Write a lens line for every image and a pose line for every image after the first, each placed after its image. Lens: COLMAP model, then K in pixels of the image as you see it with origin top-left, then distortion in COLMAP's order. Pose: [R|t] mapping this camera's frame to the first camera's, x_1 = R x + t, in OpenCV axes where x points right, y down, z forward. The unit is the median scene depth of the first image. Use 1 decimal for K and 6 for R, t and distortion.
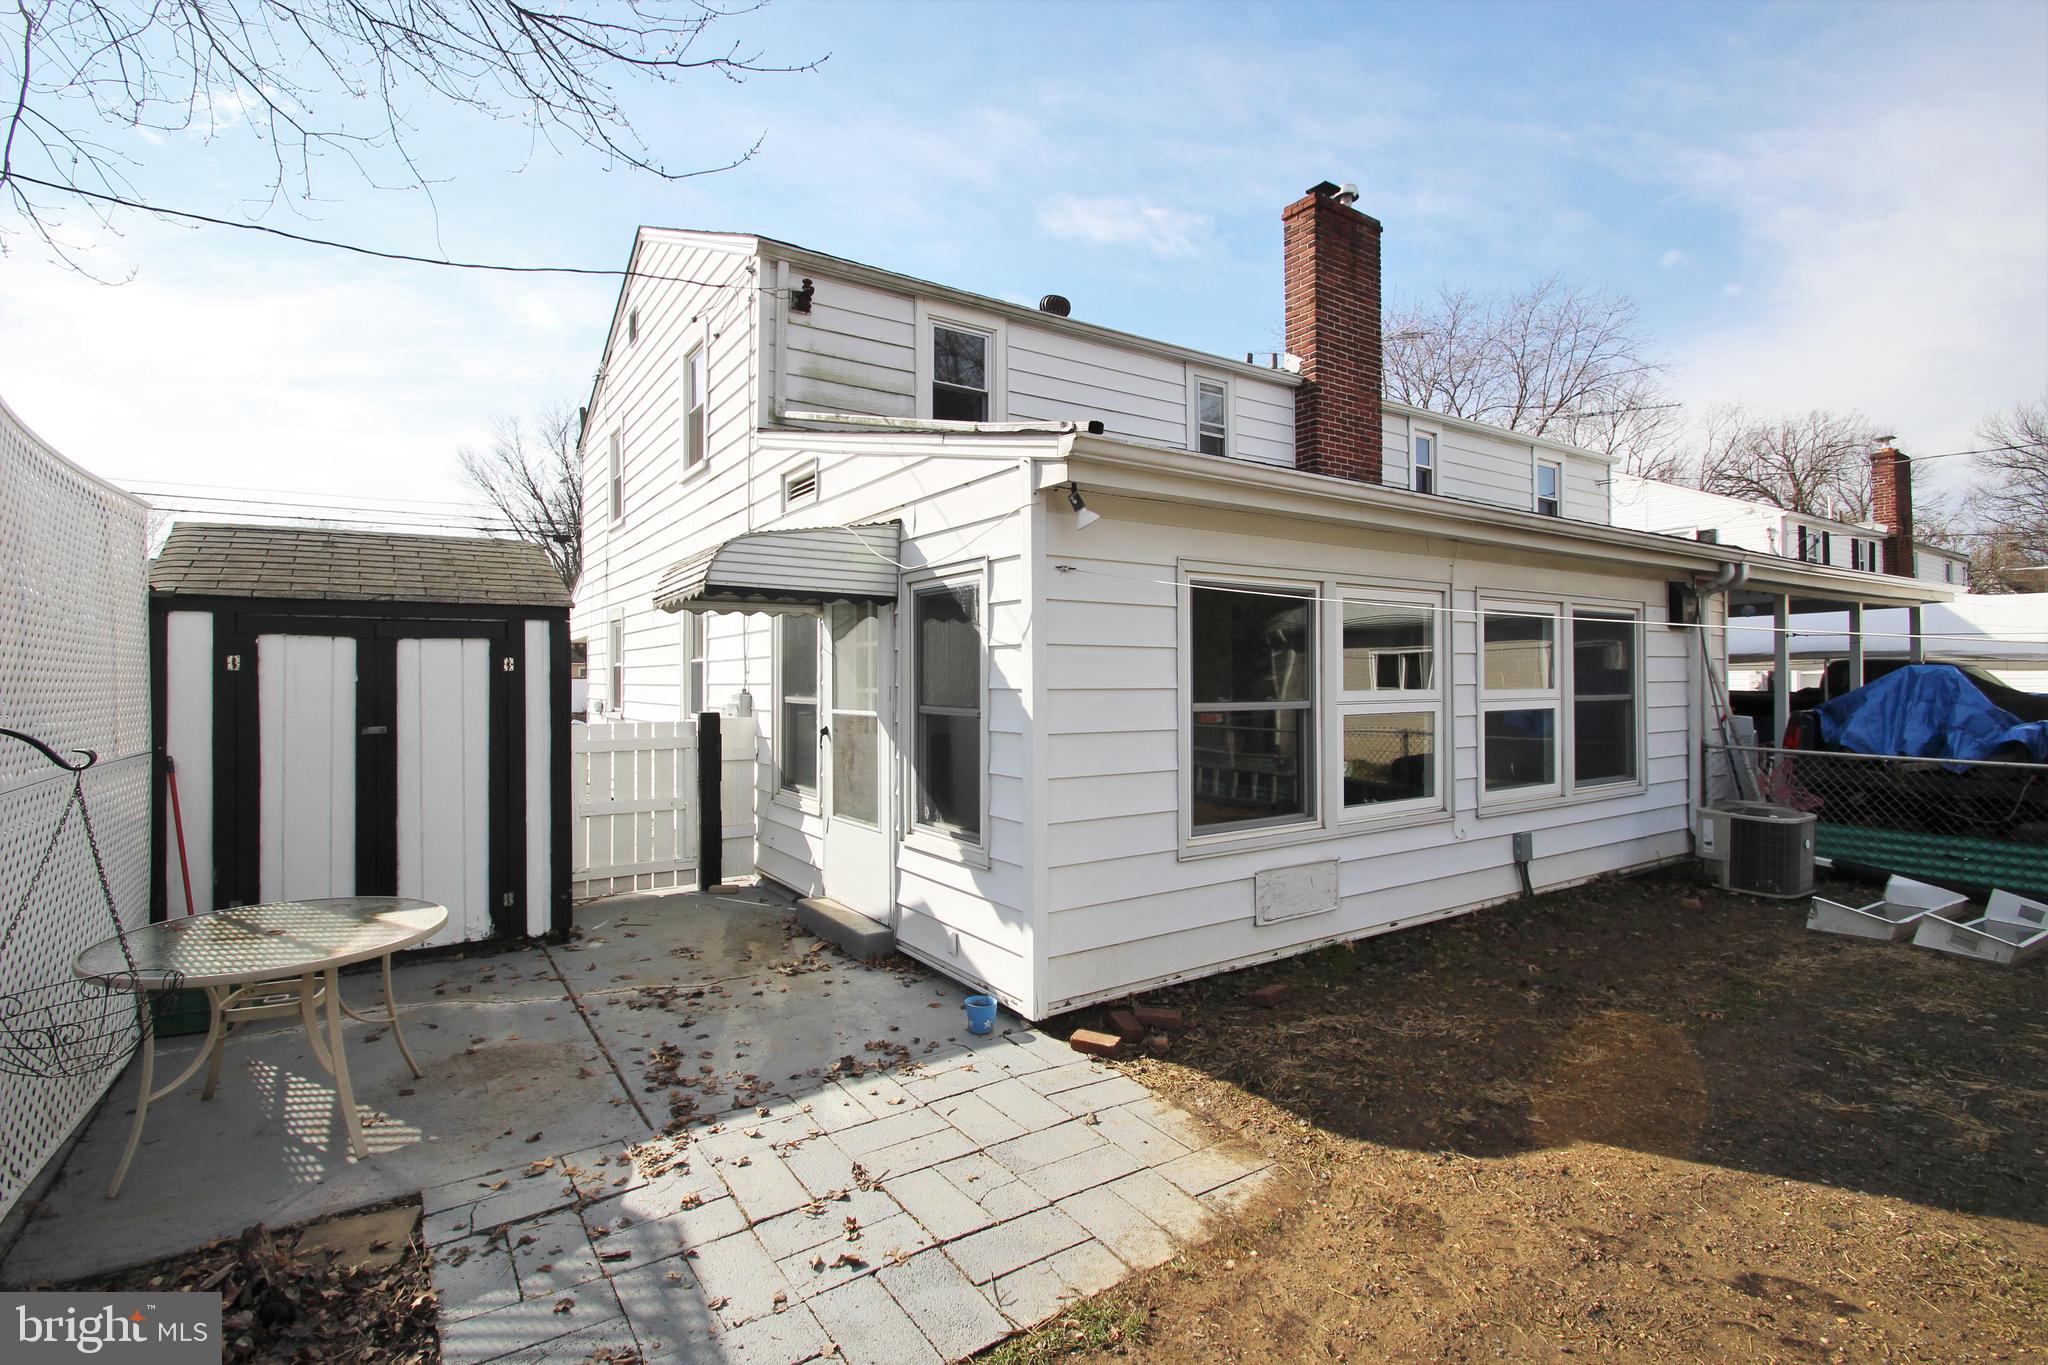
lens RADIAL K [[949.0, 0, 1012.0], [0, 949.0, 670.0], [0, 0, 1]] dist [0.011338, -0.014000]
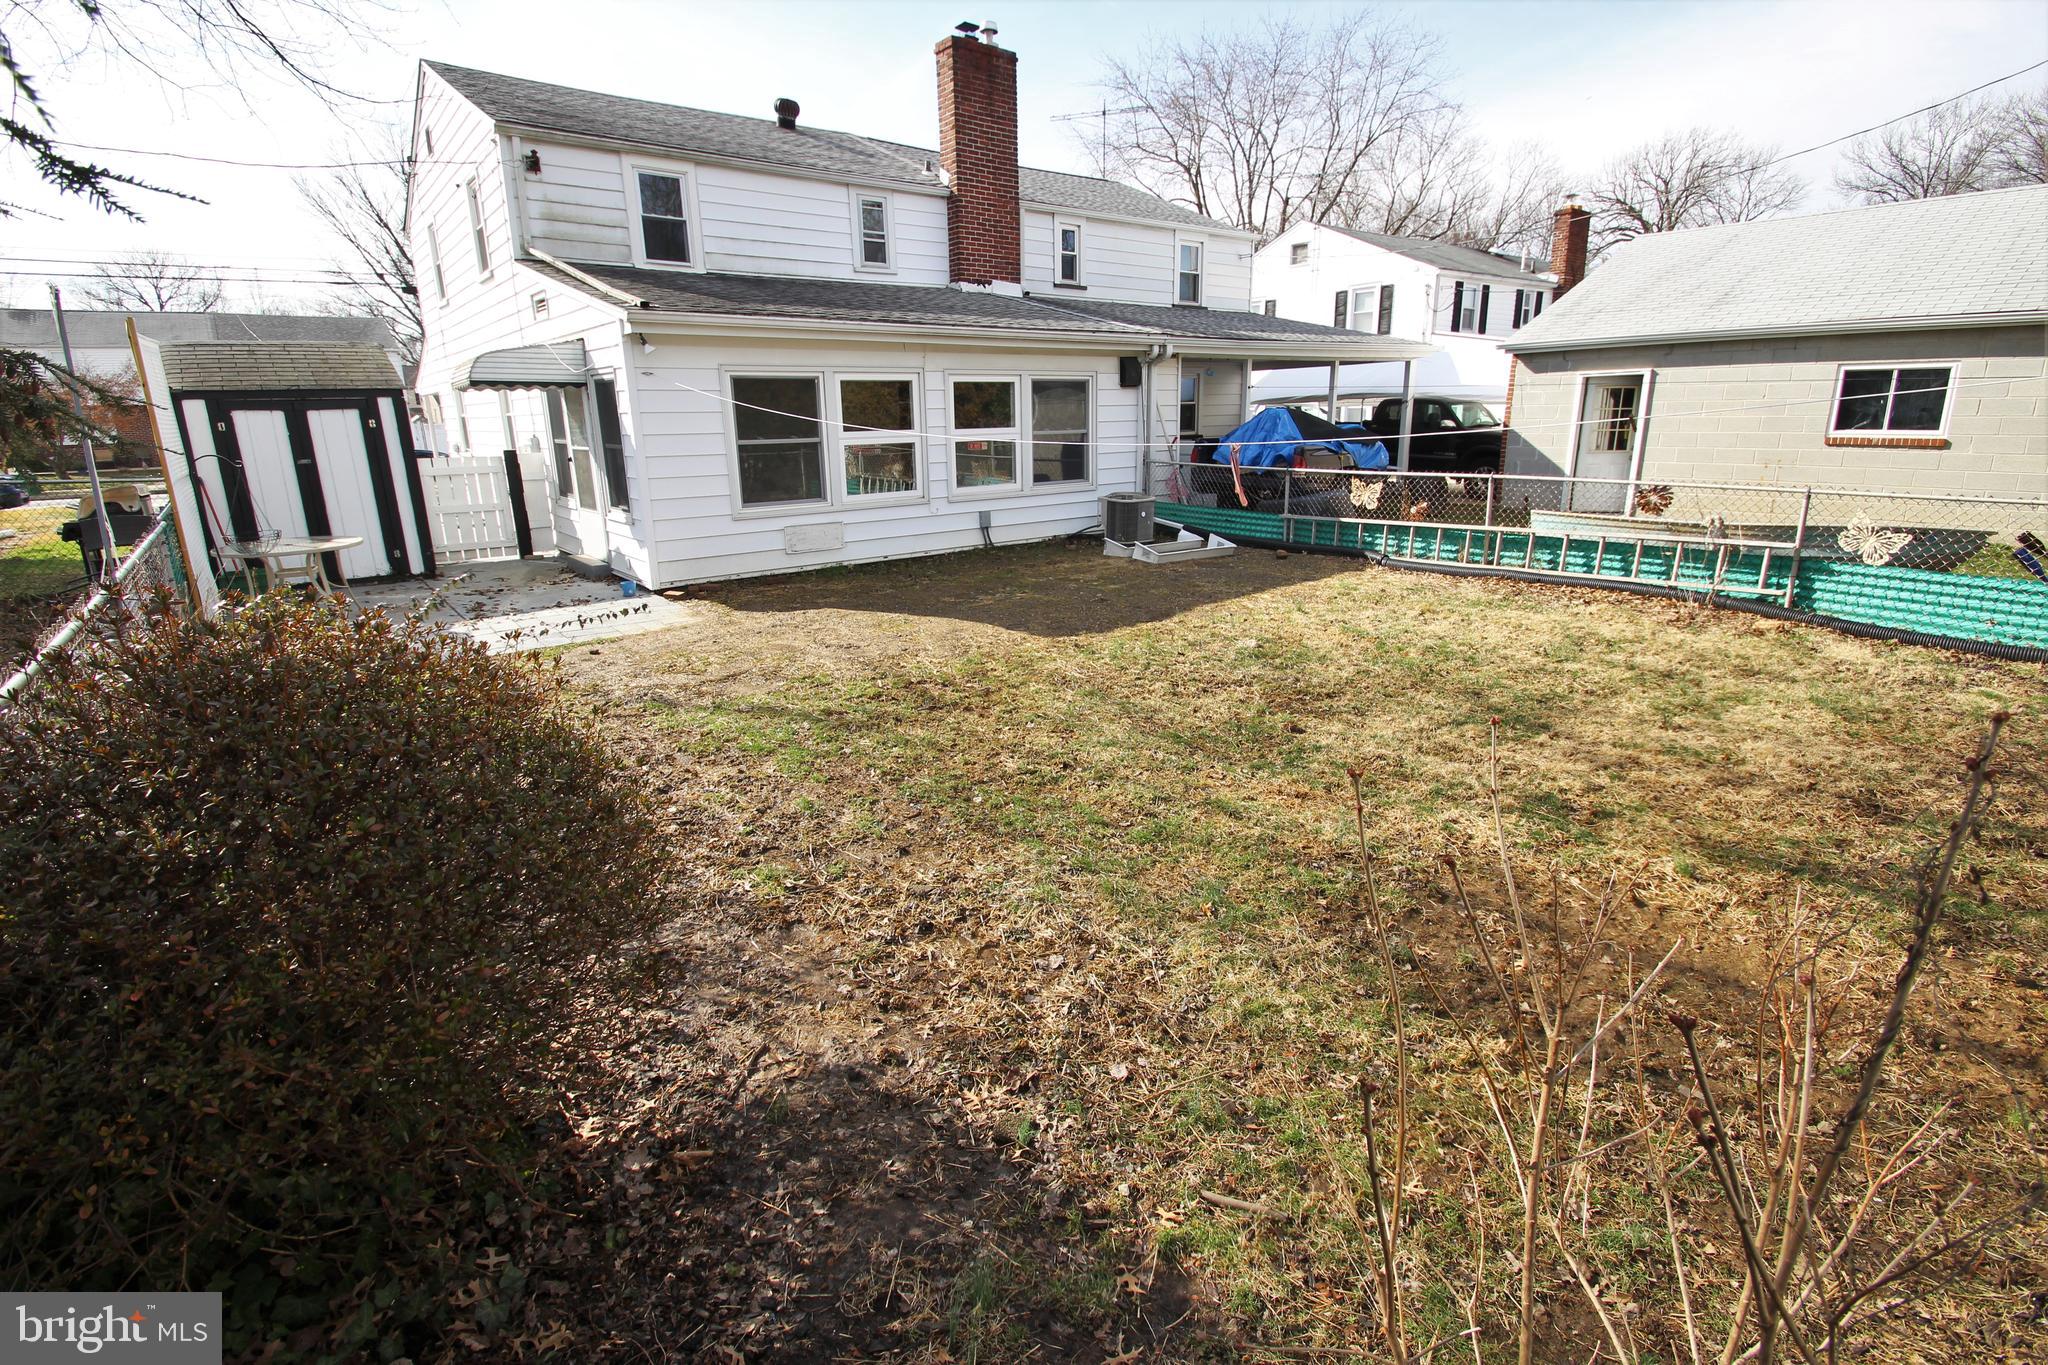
lens RADIAL K [[949.0, 0, 1018.9], [0, 949.0, 672.1], [0, 0, 1]] dist [0.011338, -0.014000]
pose [[0.996662, -0.034057, 0.074196, 0.477619], [0.012548, 0.961934, 0.272993, -0.026010], [-0.080669, -0.271151, 0.959151, -0.841059]]
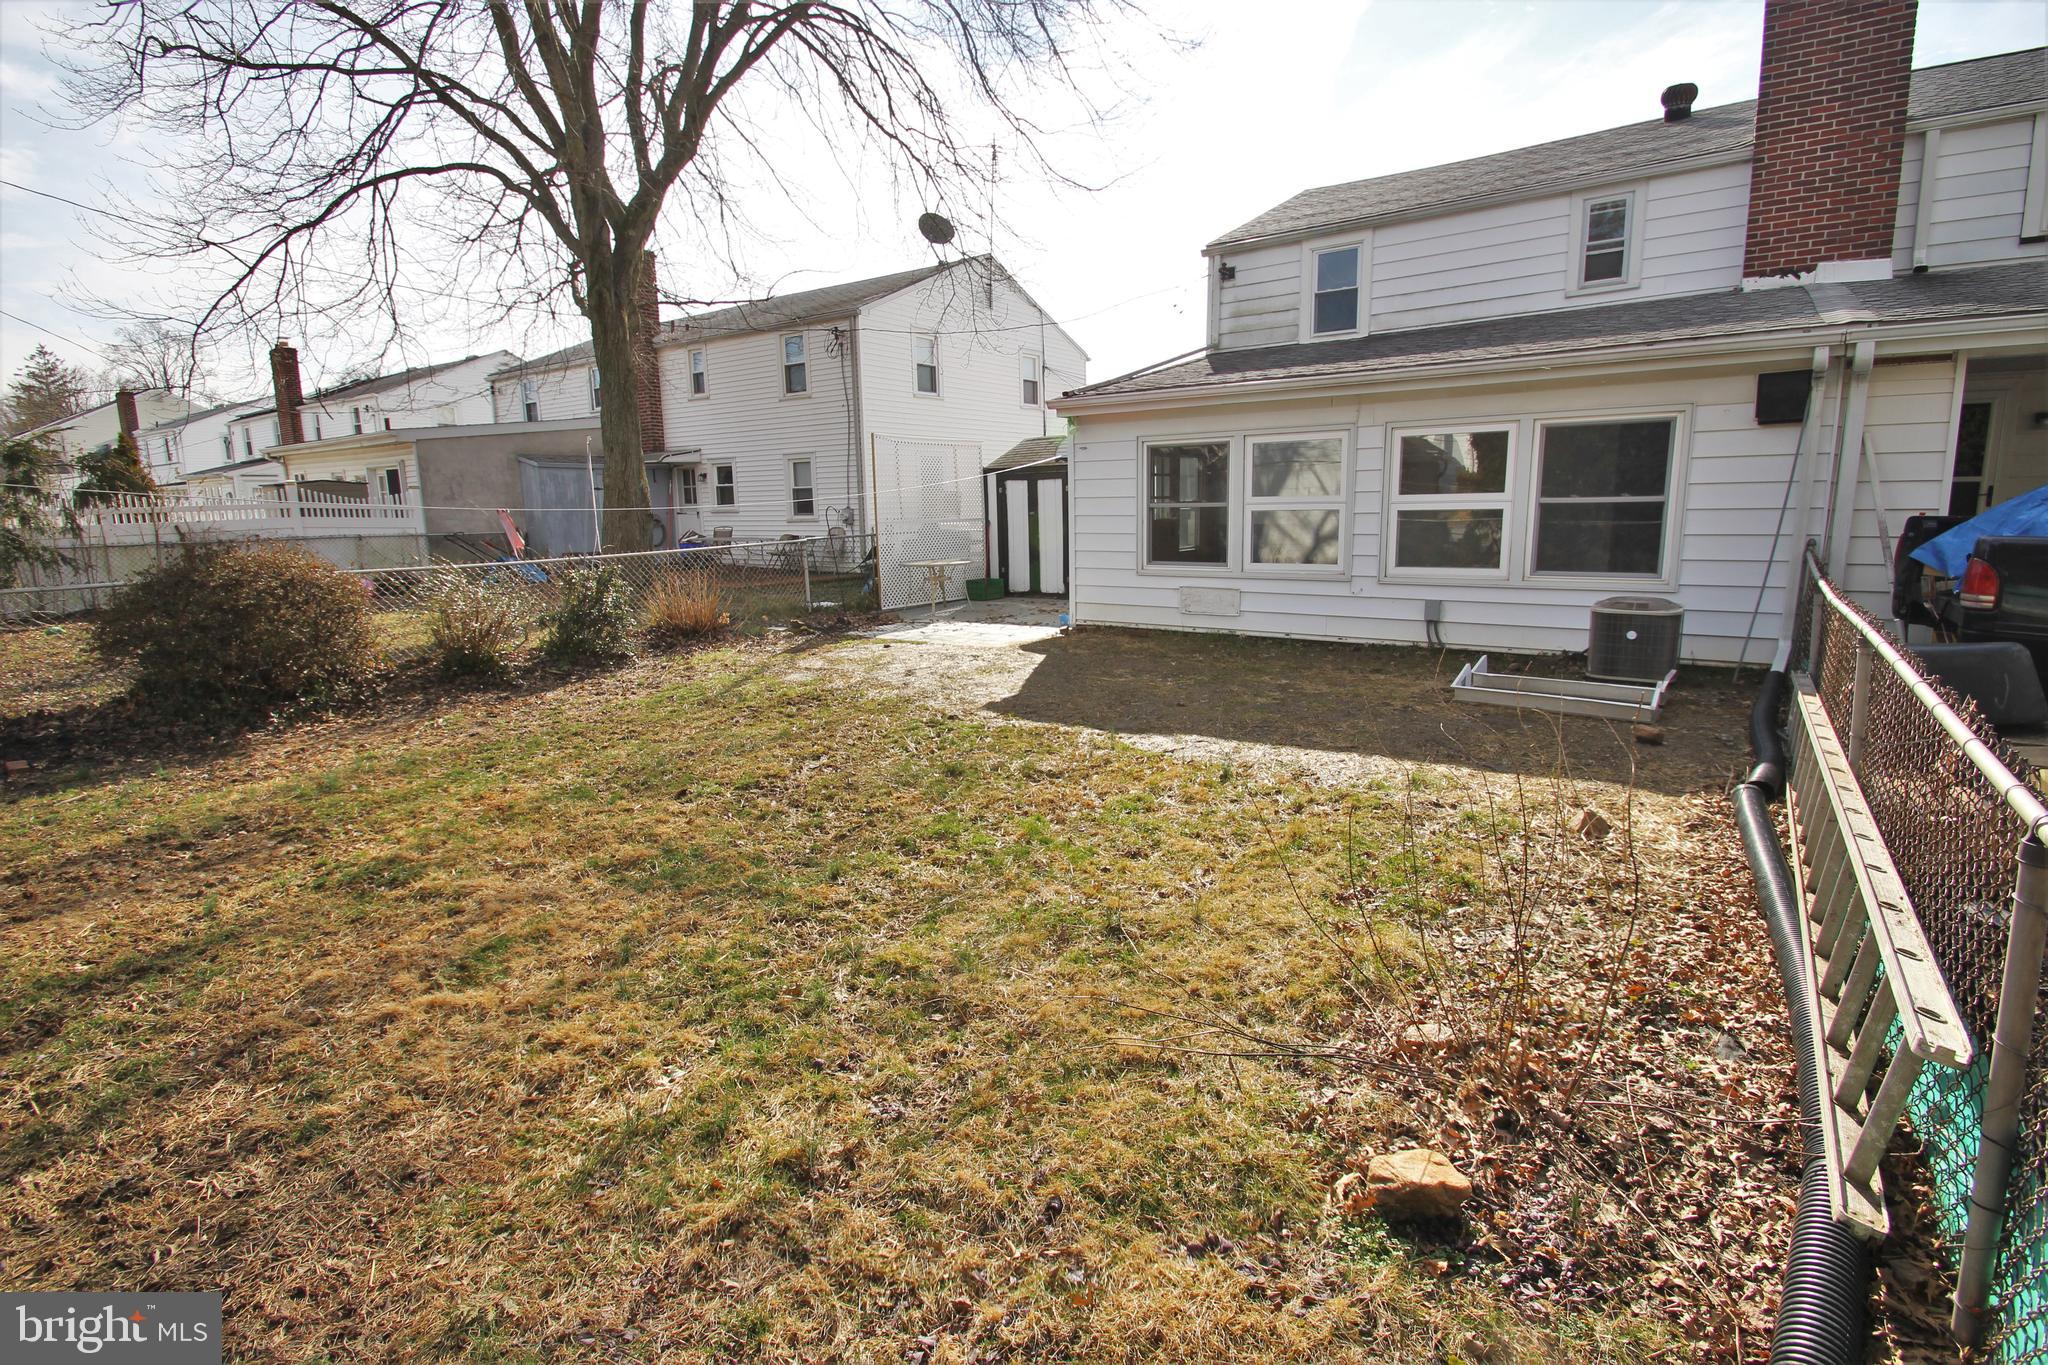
lens RADIAL K [[949.0, 0, 1022.5], [0, 949.0, 666.3], [0, 0, 1]] dist [0.011338, -0.014000]
pose [[0.348796, 0.160204, -0.923405, 1.679138], [0.026202, 0.983230, 0.180480, 0.001957], [0.936832, -0.087146, 0.338749, -0.029196]]
